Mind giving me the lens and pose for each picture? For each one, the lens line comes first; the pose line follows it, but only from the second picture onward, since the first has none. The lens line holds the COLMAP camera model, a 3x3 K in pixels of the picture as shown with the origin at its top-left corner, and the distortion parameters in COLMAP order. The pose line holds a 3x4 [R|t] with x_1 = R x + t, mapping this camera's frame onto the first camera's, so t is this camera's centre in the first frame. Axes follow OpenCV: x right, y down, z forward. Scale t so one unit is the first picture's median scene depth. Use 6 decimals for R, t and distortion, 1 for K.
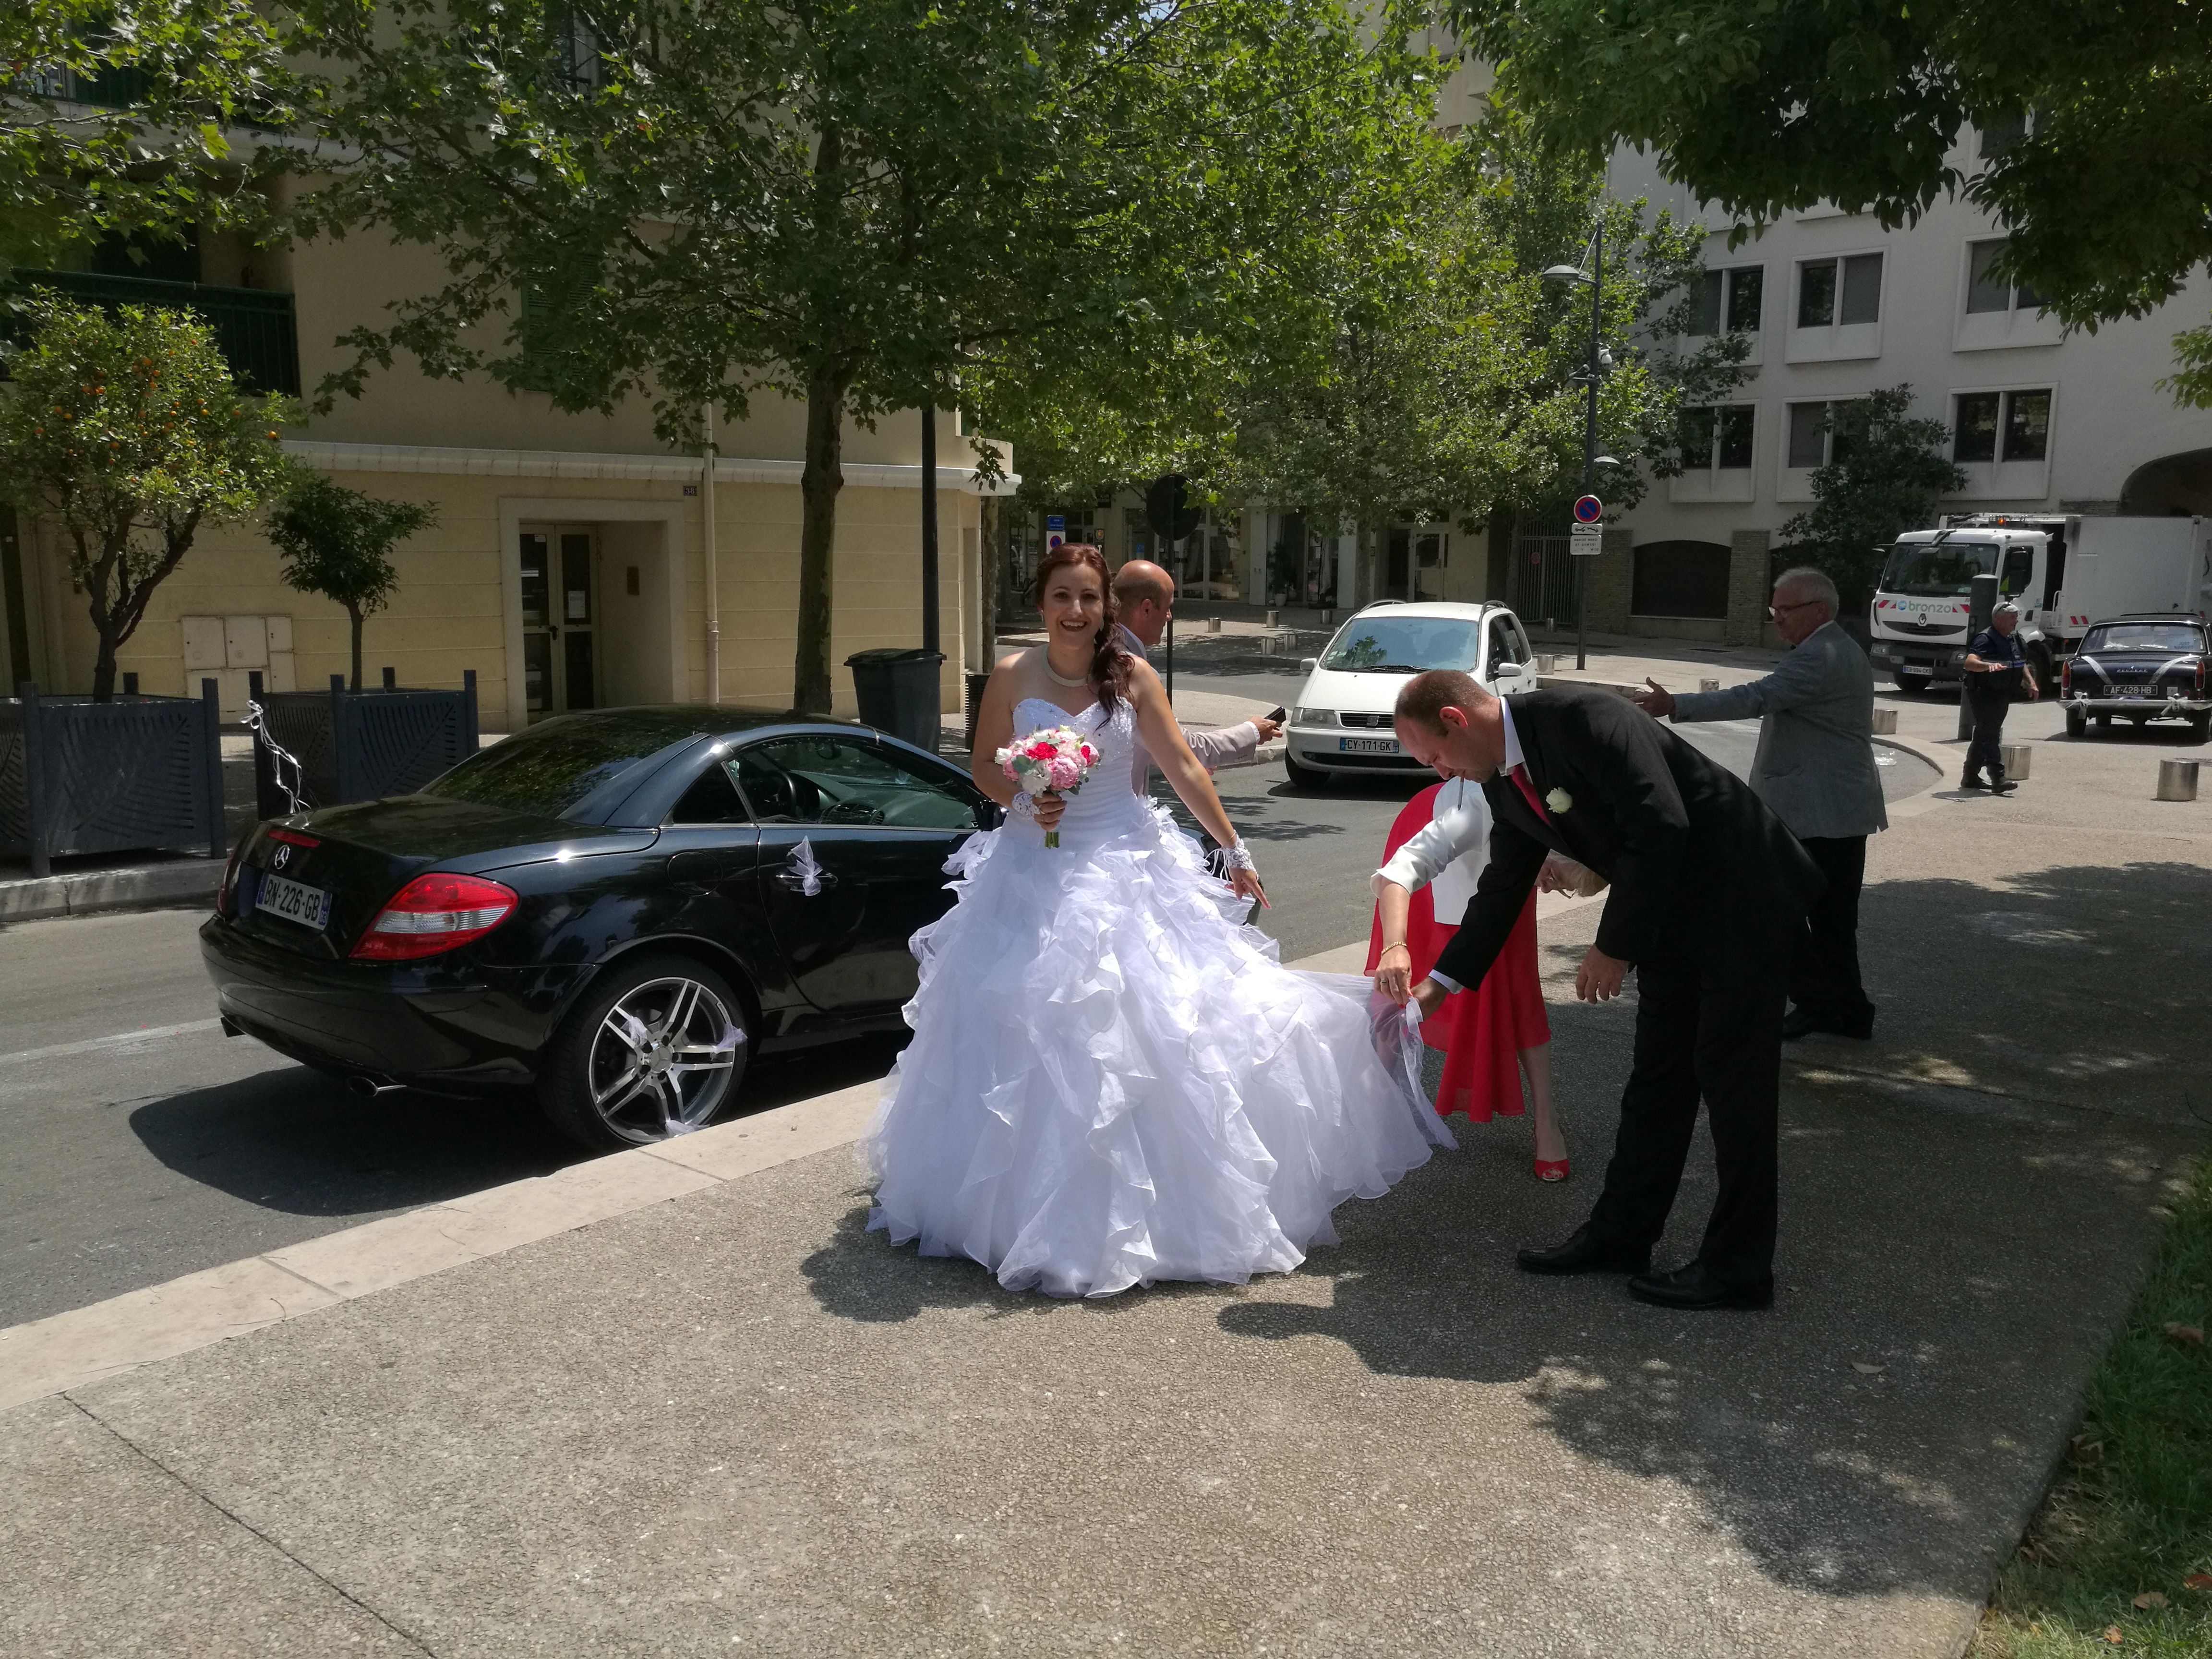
lens RADIAL K [[1794.2, 0, 1159.2], [0, 1794.2, 792.5], [0, 0, 1]] dist [-0.009862, 0.086022]
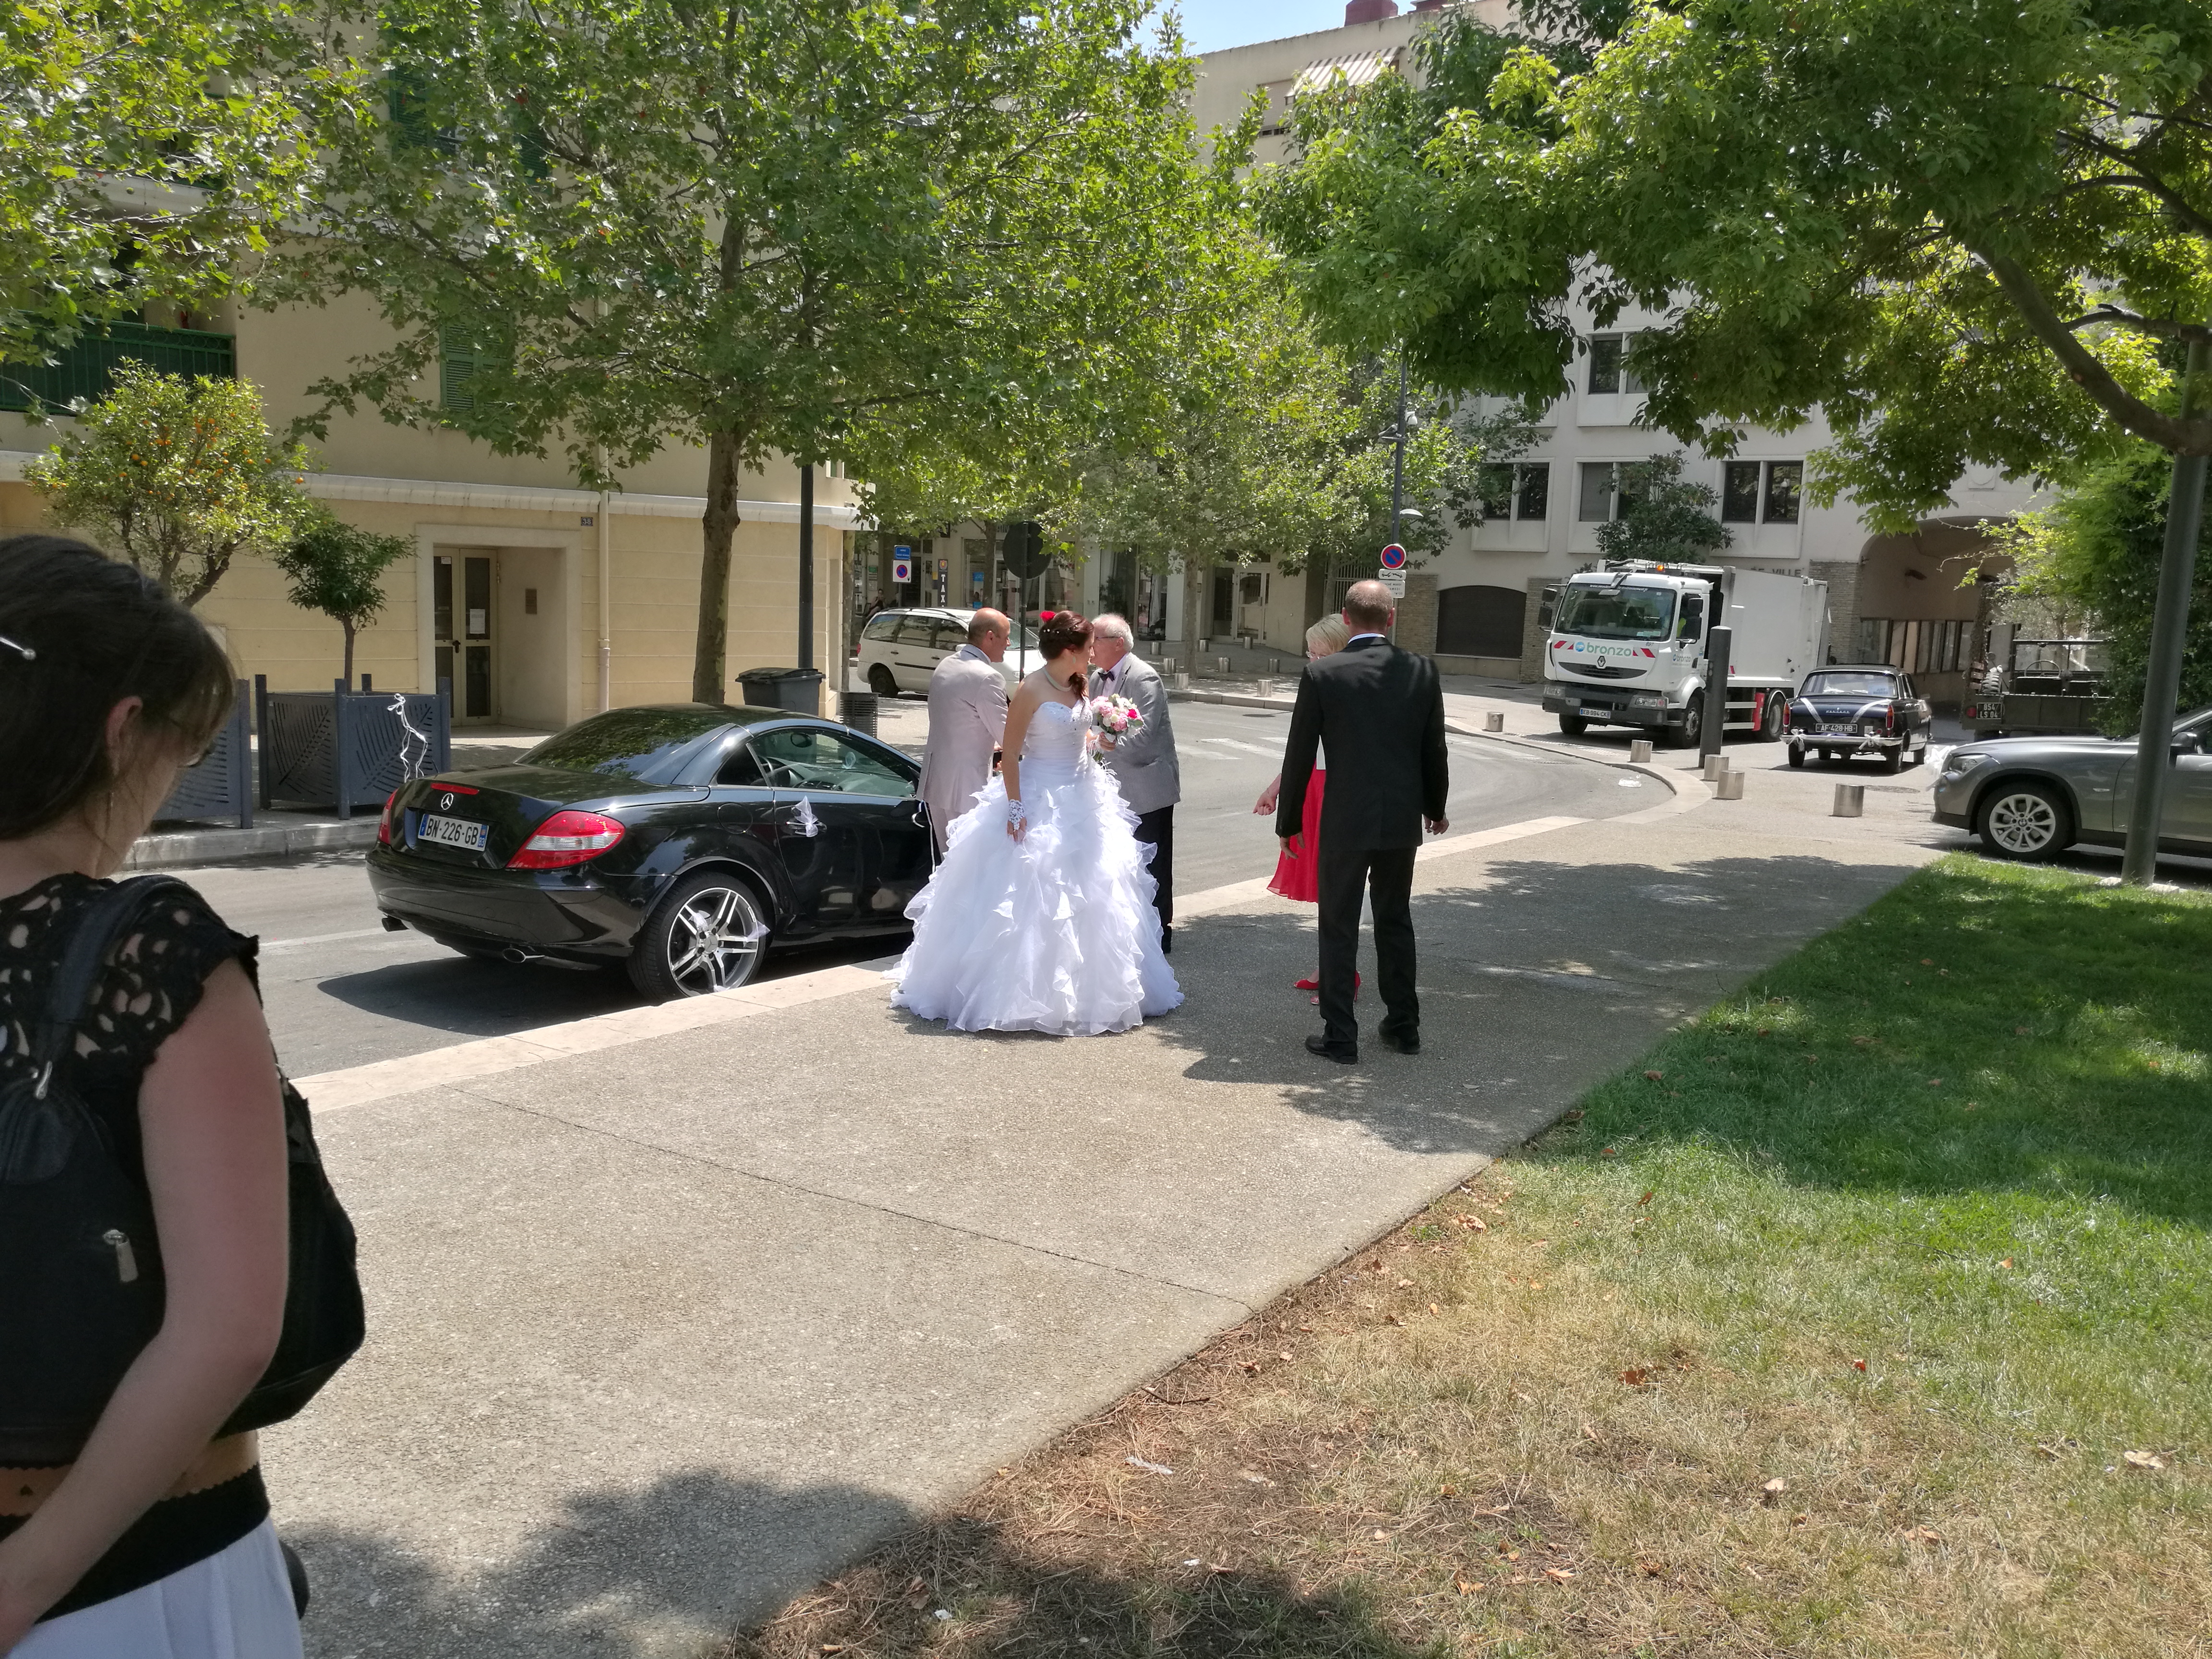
lens RADIAL K [[1795.2, 0, 1127.1], [0, 1795.2, 790.8], [0, 0, 1]] dist [-0.019920, 0.111904]
pose [[0.996626, 0.017287, 0.080240, -0.021630], [-0.015982, 0.999730, -0.016886, 0.015768], [-0.080510, 0.015546, 0.996633, -0.177456]]
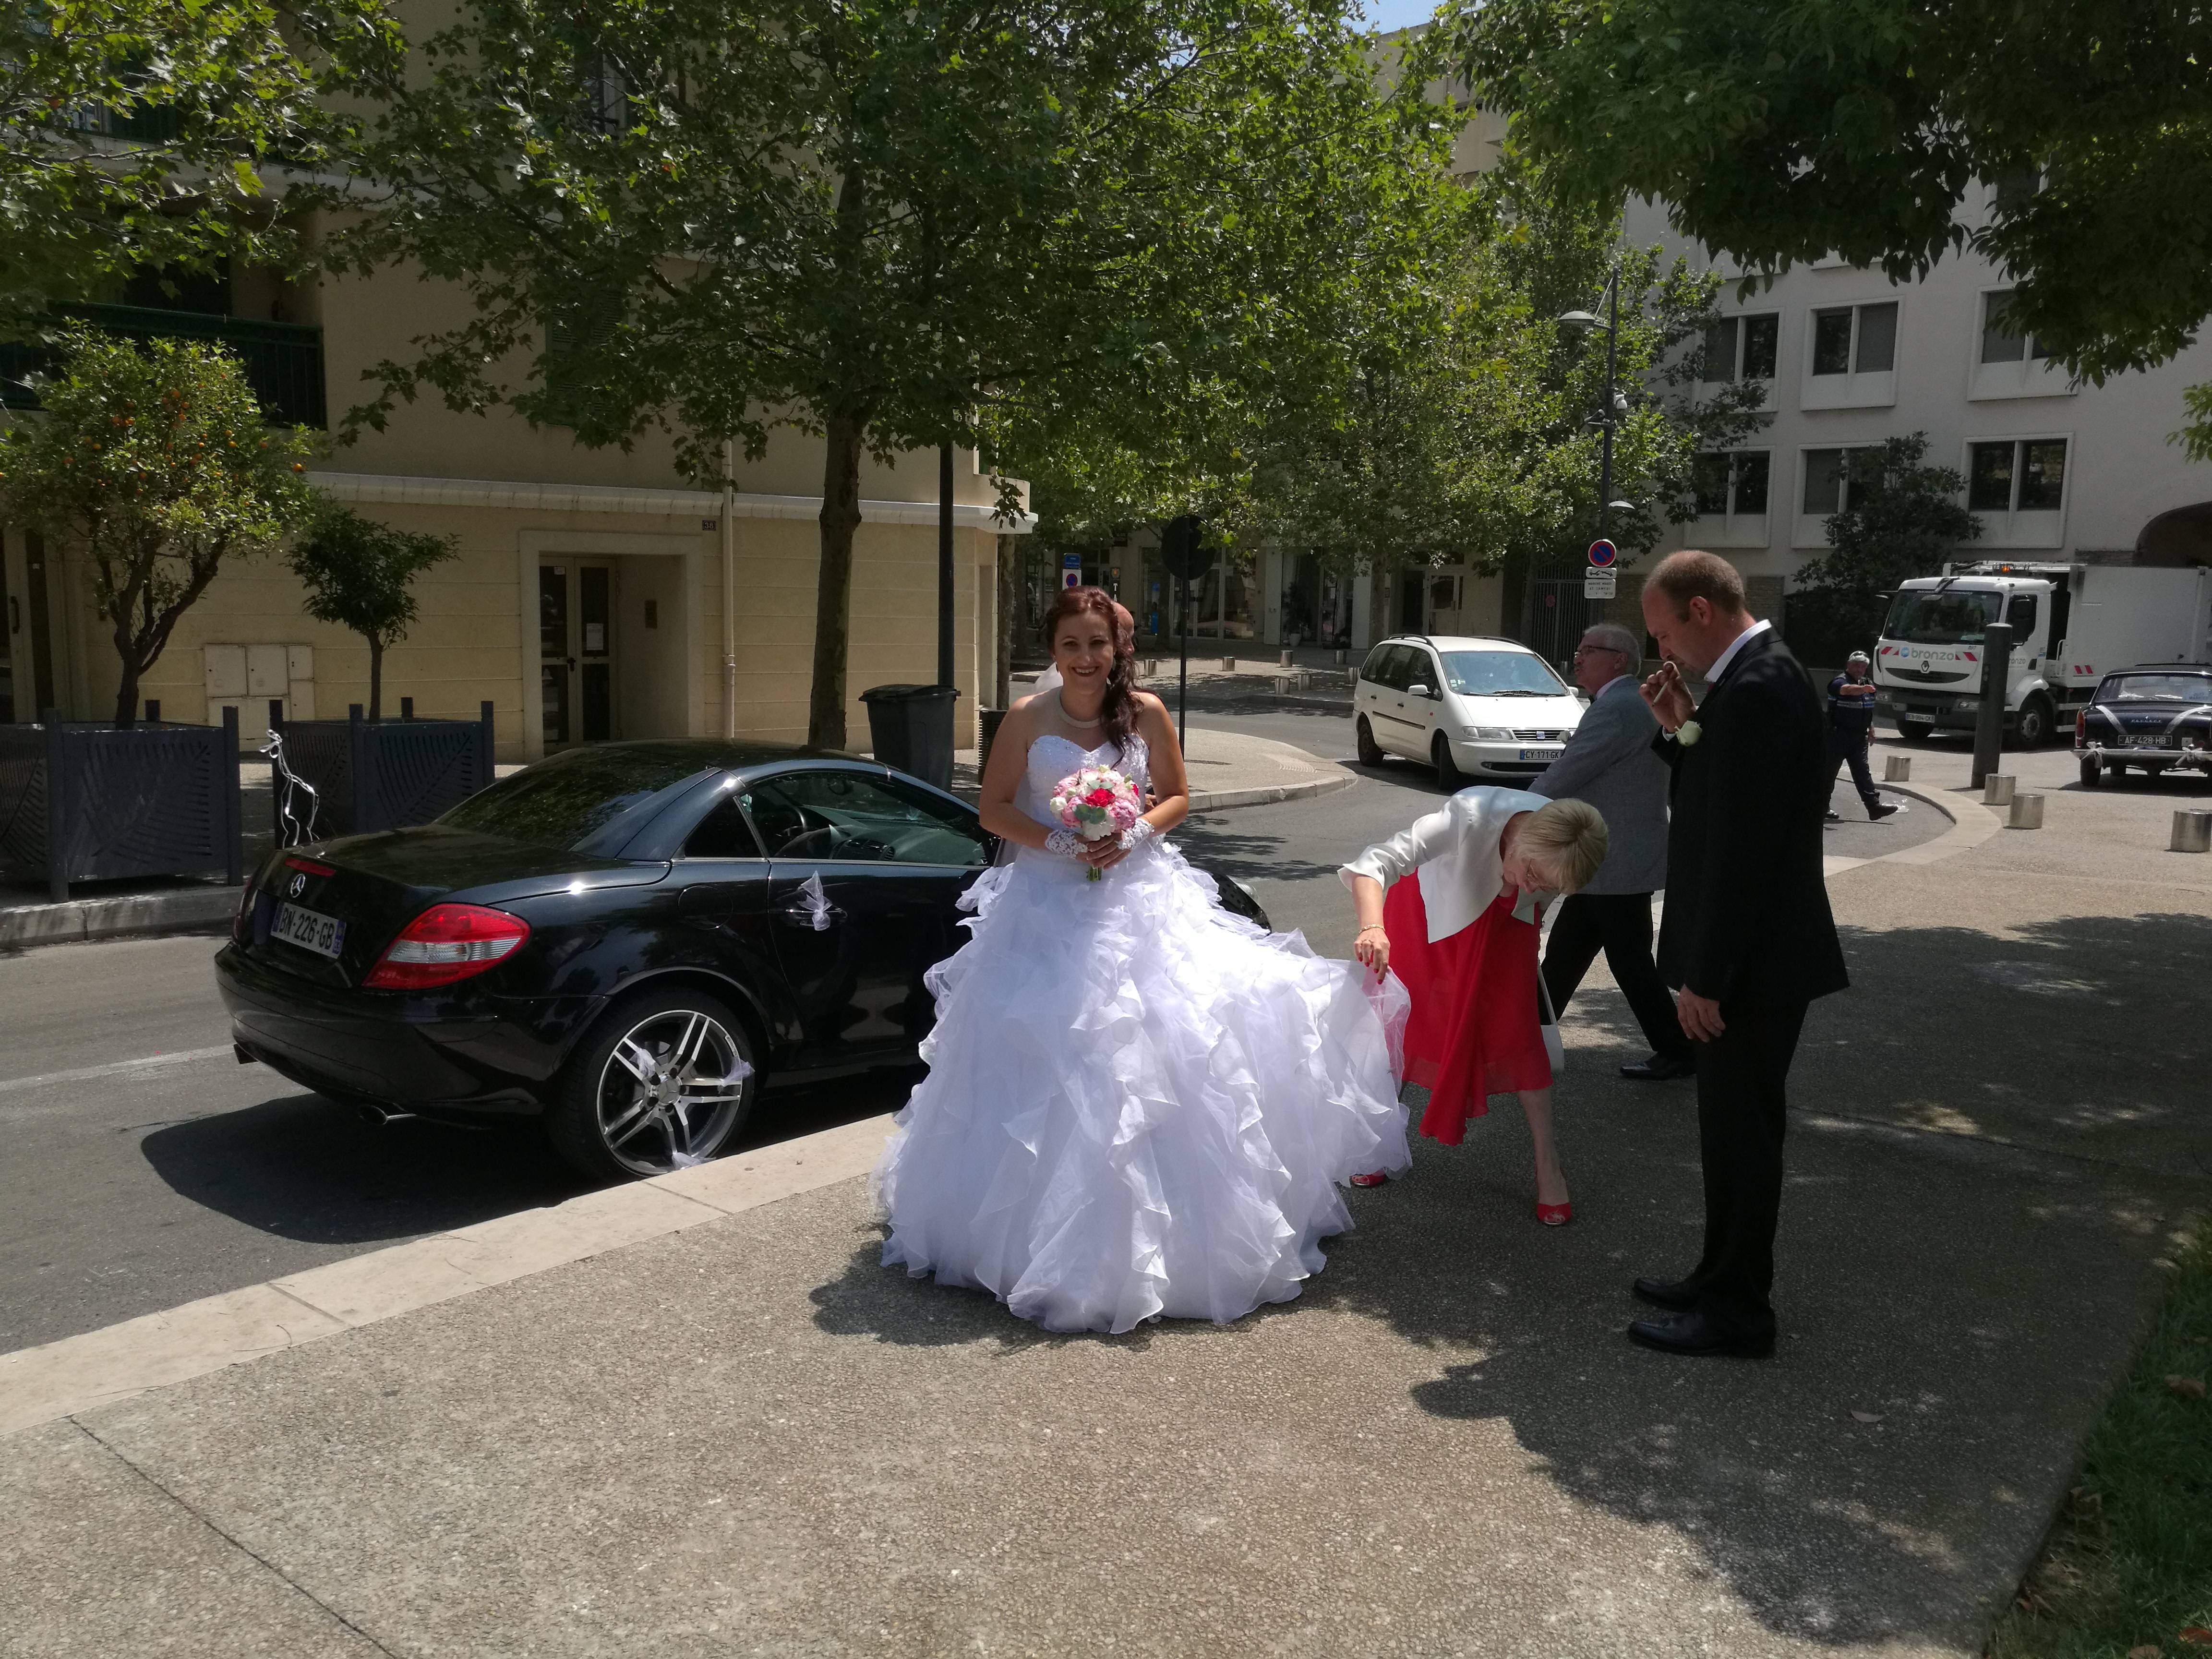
lens RADIAL K [[1792.9, 0, 1160.0], [0, 1792.9, 796.1], [0, 0, 1]] dist [-0.009183, 0.082653]
pose [[0.999905, 0.011835, -0.007036, 0.000973], [-0.011967, 0.999749, -0.018963, -0.000365], [0.006810, 0.019046, 0.999795, -0.002167]]
